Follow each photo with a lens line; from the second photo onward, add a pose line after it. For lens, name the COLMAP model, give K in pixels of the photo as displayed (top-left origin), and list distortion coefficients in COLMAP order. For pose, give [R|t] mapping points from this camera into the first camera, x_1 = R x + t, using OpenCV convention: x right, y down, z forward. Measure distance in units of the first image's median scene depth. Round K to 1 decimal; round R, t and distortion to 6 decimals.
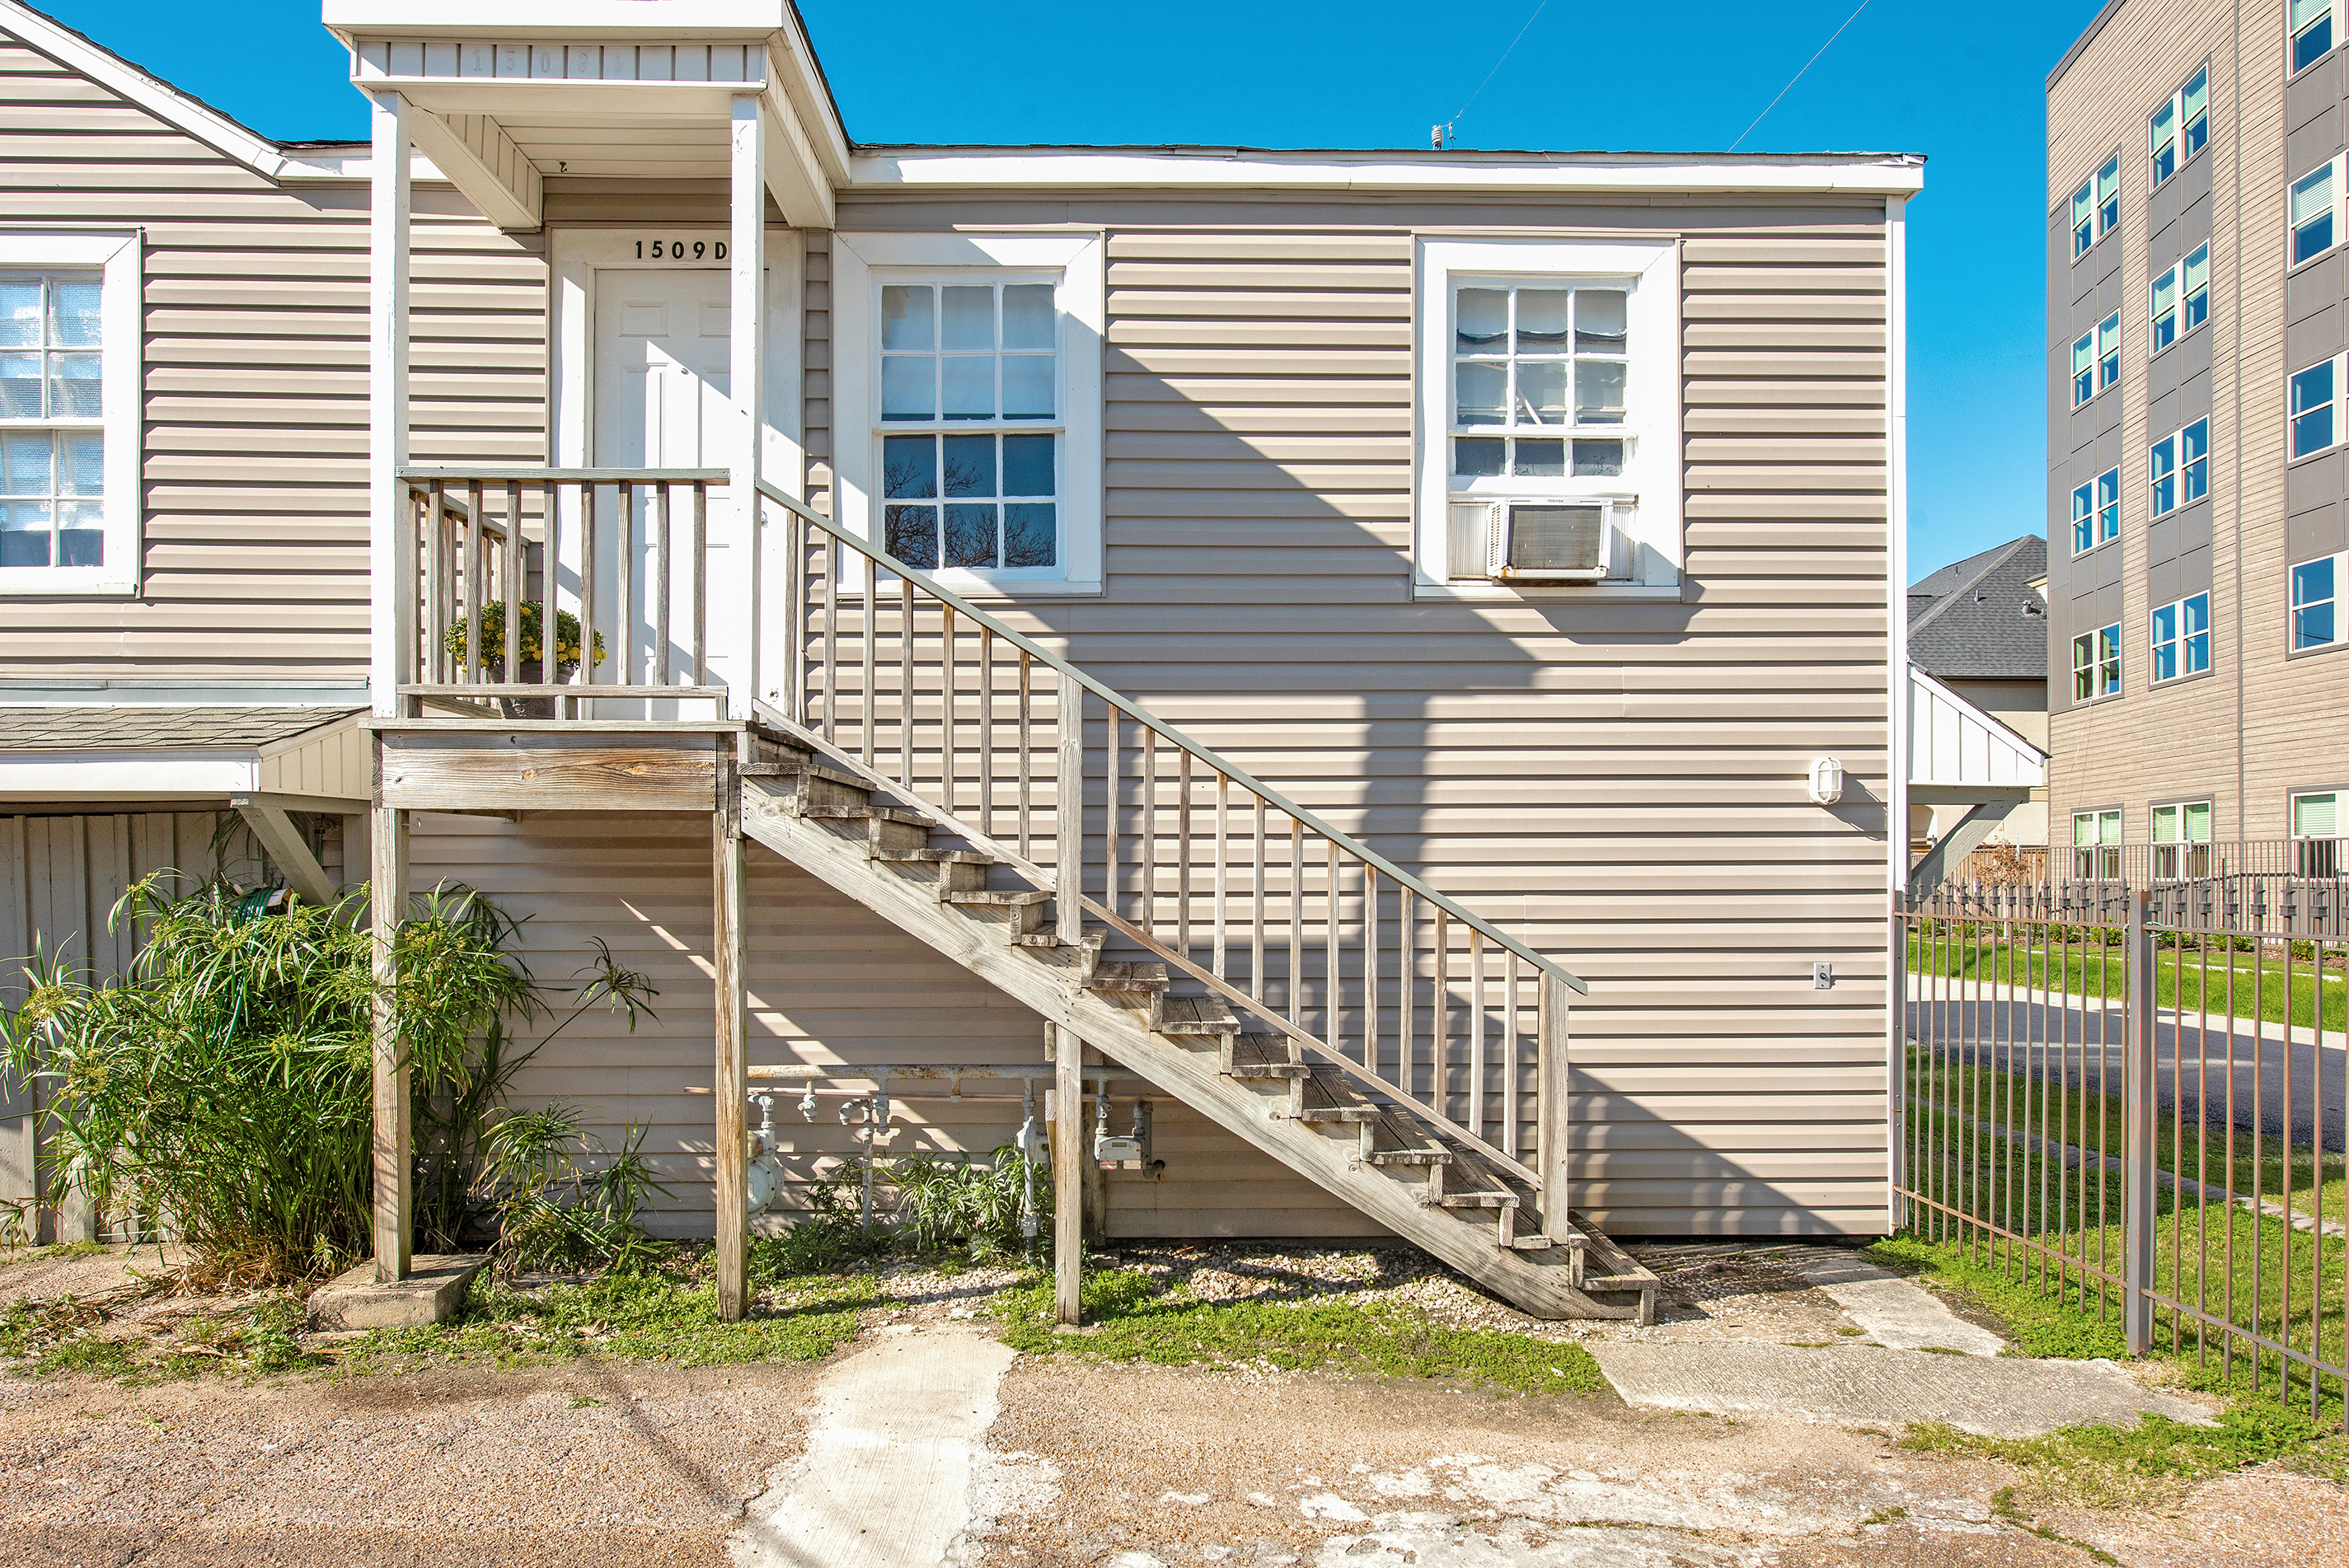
lens RADIAL K [[1329.3, 0, 1179.1], [0, 1329.3, 869.2], [0, 0, 1]] dist [-0.002038, -0.002818]
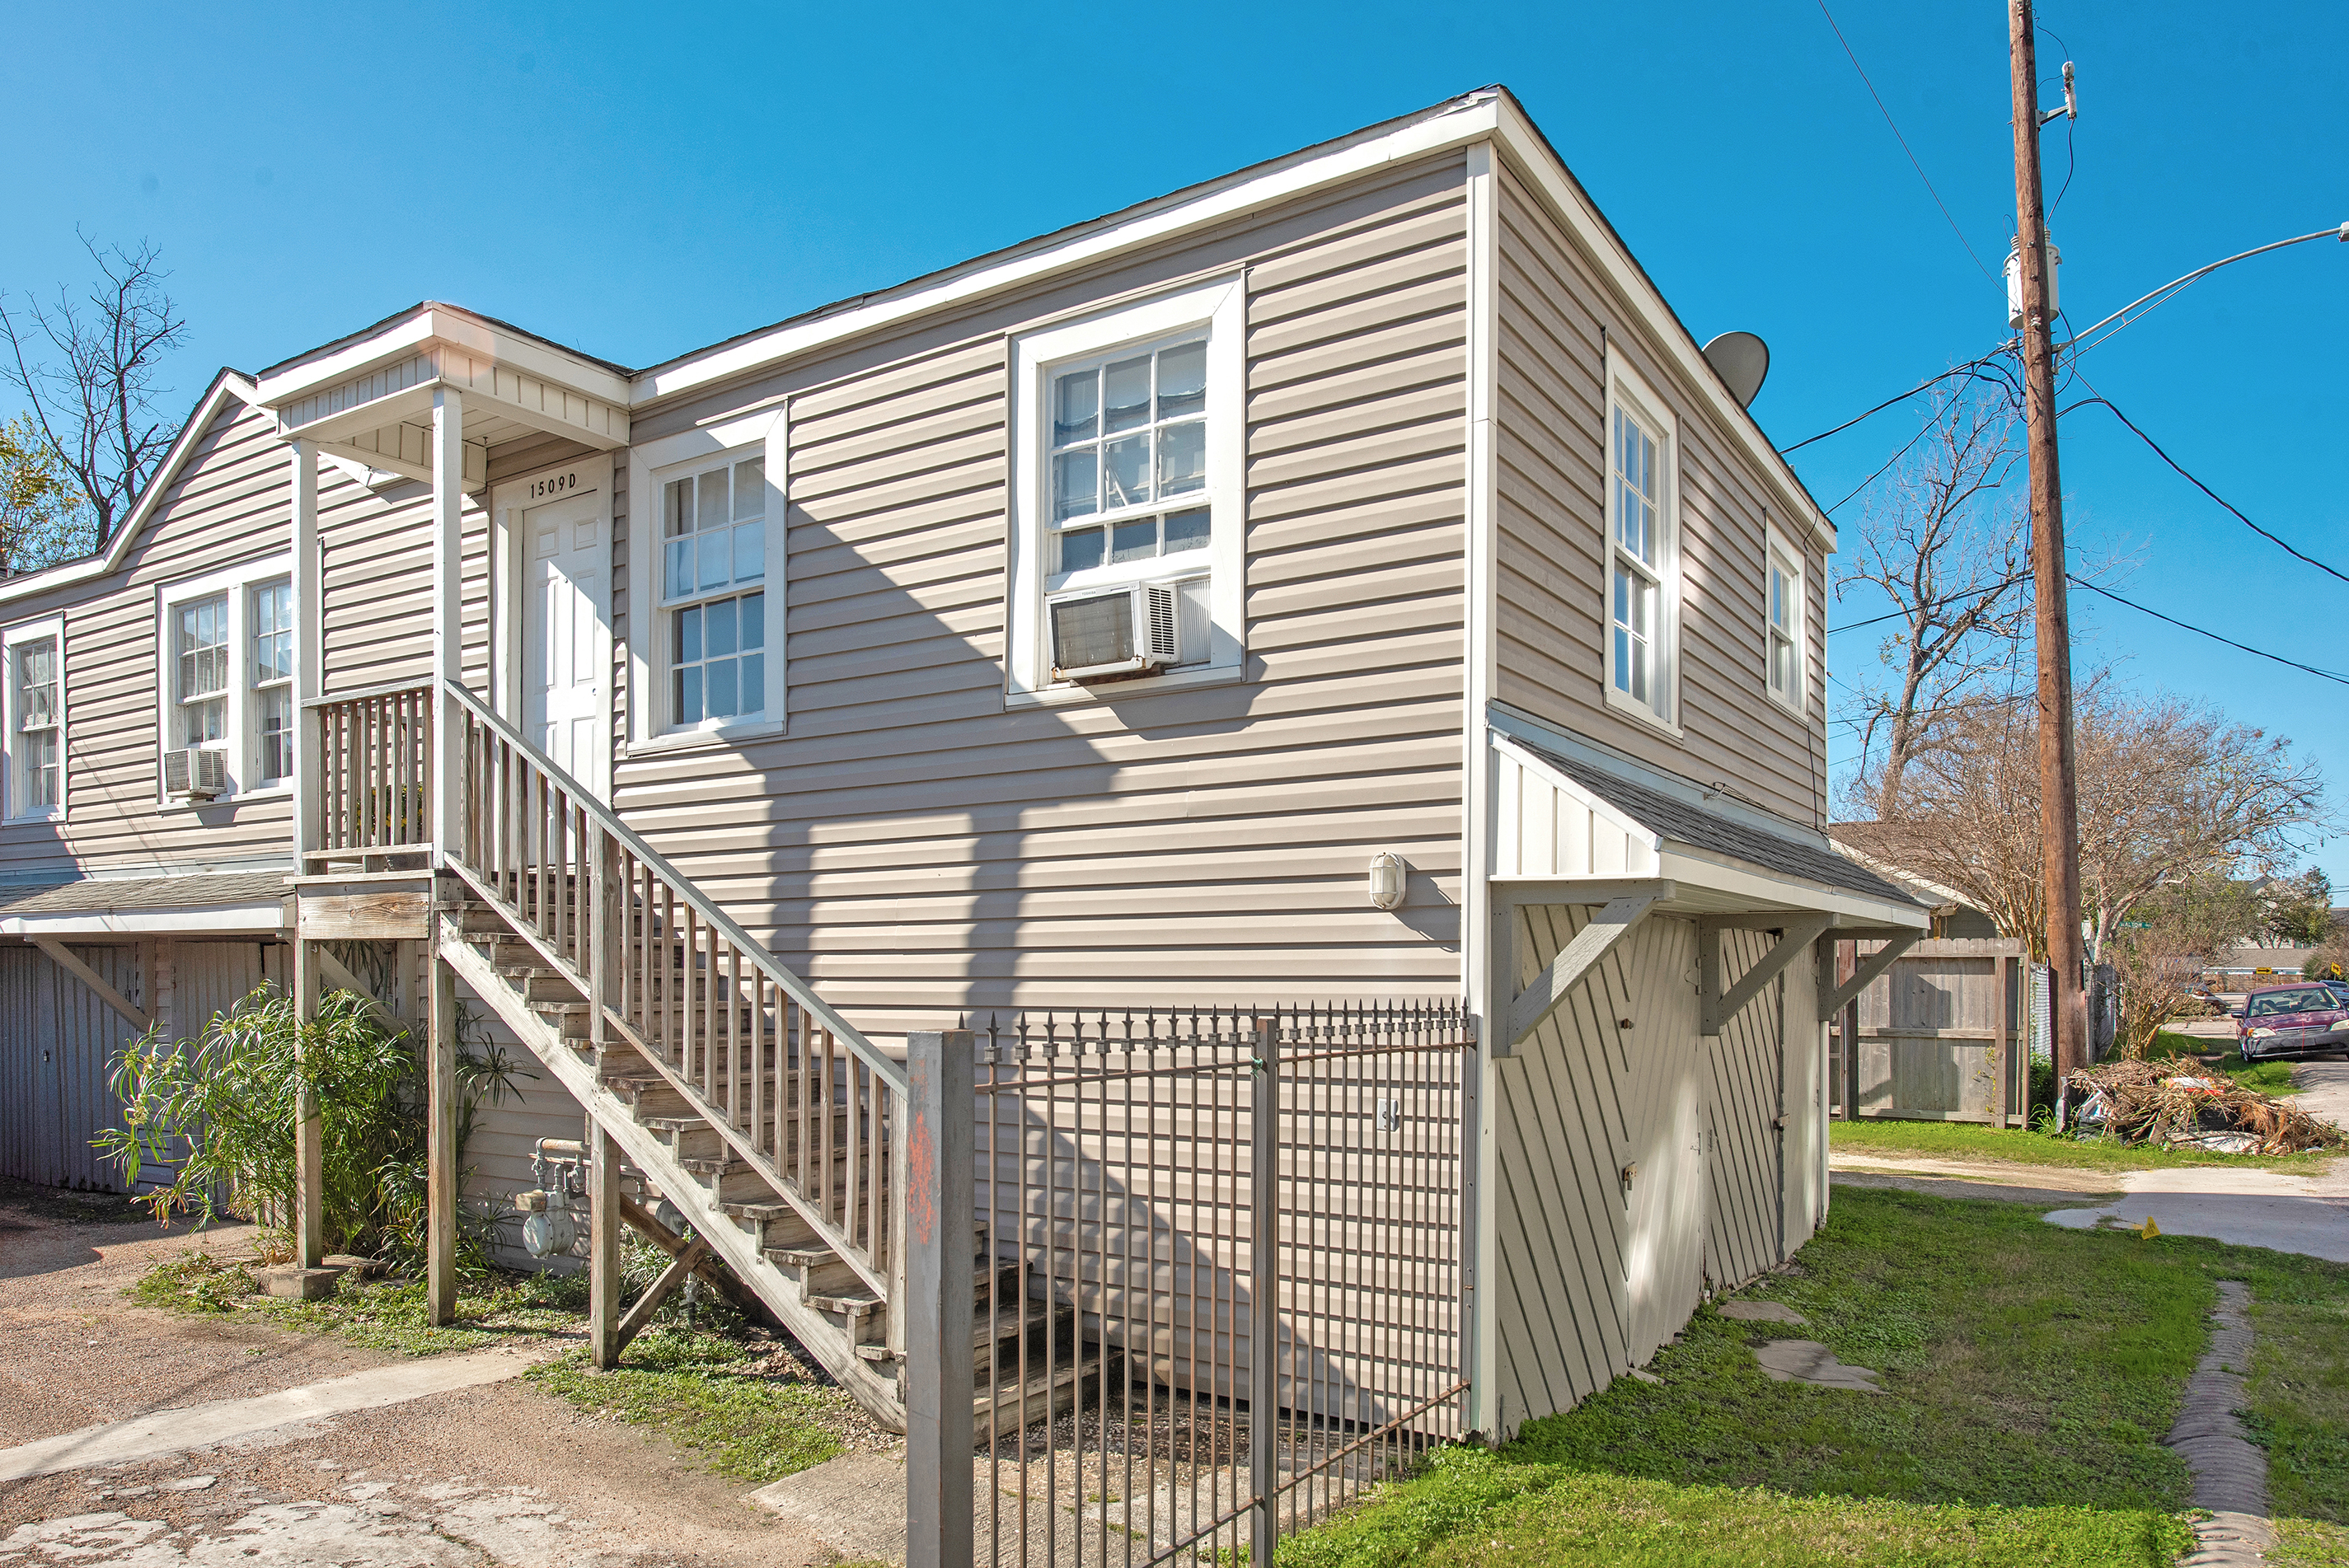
lens RADIAL K [[1544.1, 0, 1143.0], [0, 1544.1, 985.7], [0, 0, 1]] dist [-0.004128, -0.000360]
pose [[0.822581, 0.005713, -0.568620, 0.909683], [-0.002333, 0.999975, 0.006672, -0.006909], [0.568644, -0.004162, 0.822573, 0.120422]]
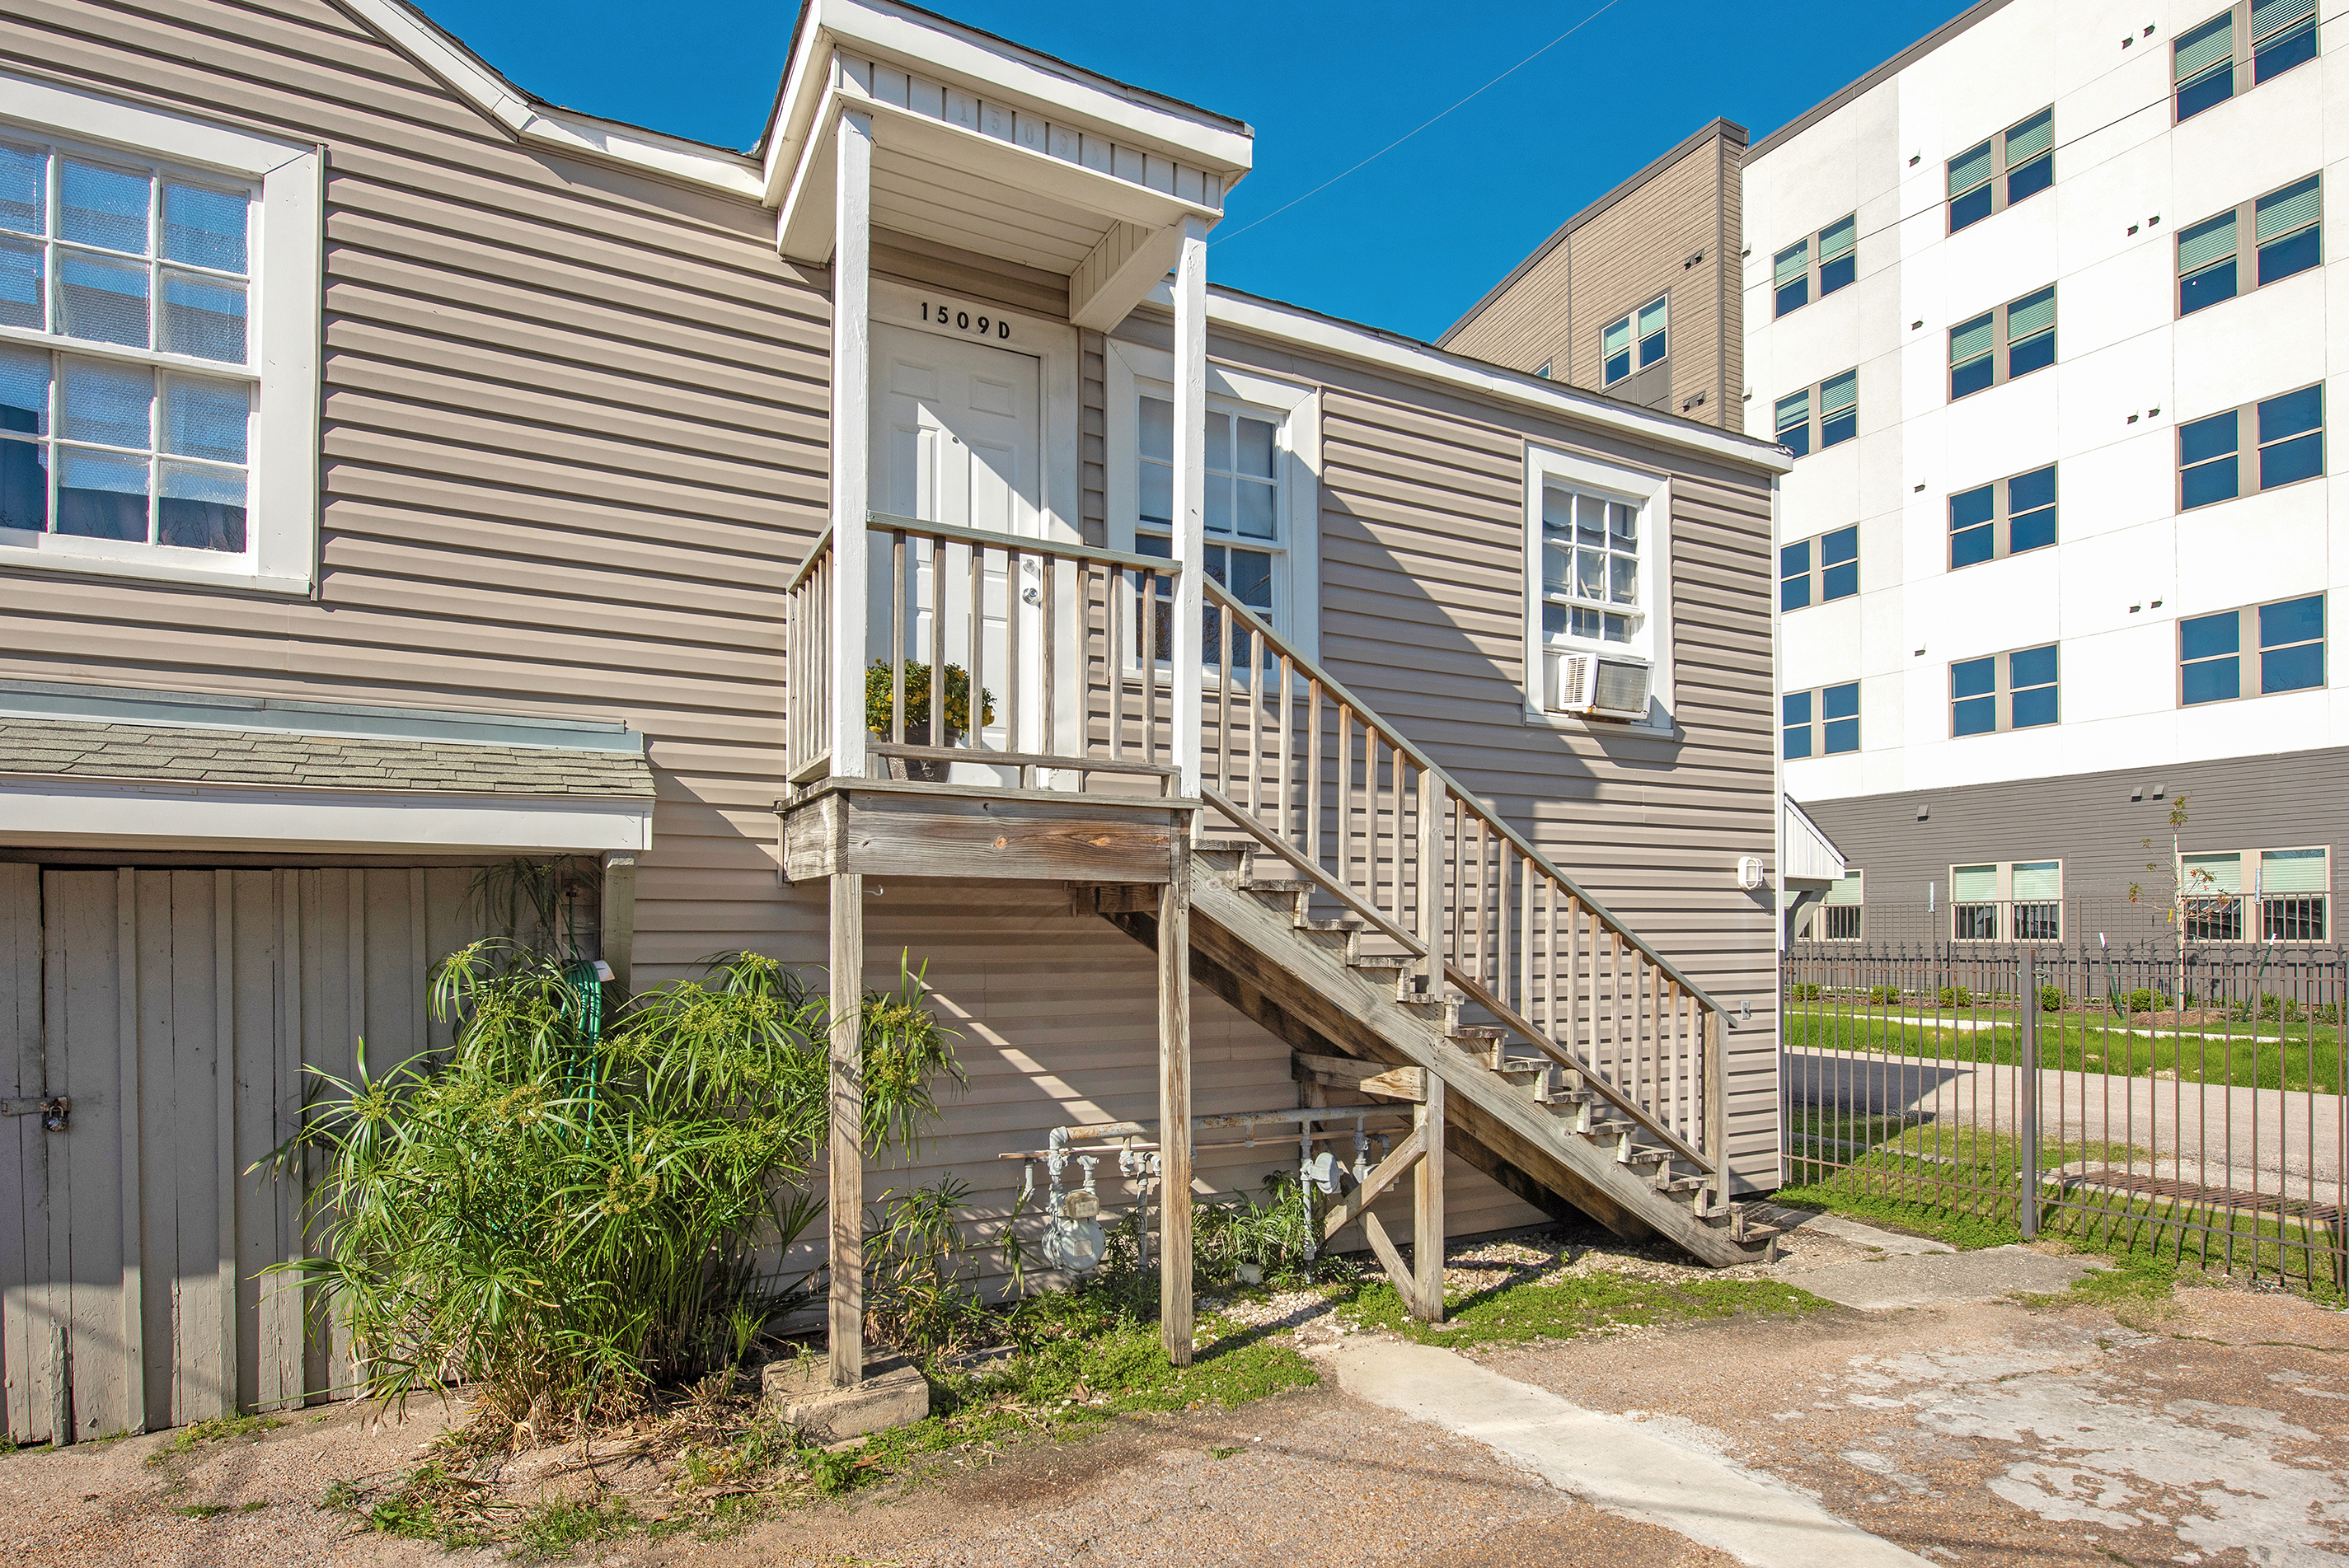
lens RADIAL K [[1212.9, 0, 1185.9], [0, 1212.9, 913.4], [0, 0, 1]] dist [-0.004134, -0.002197]
pose [[0.892909, 0.006762, 0.450187, -0.636832], [-0.001013, 0.999915, -0.013010, -0.005951], [-0.450237, 0.011160, 0.892839, 0.111151]]
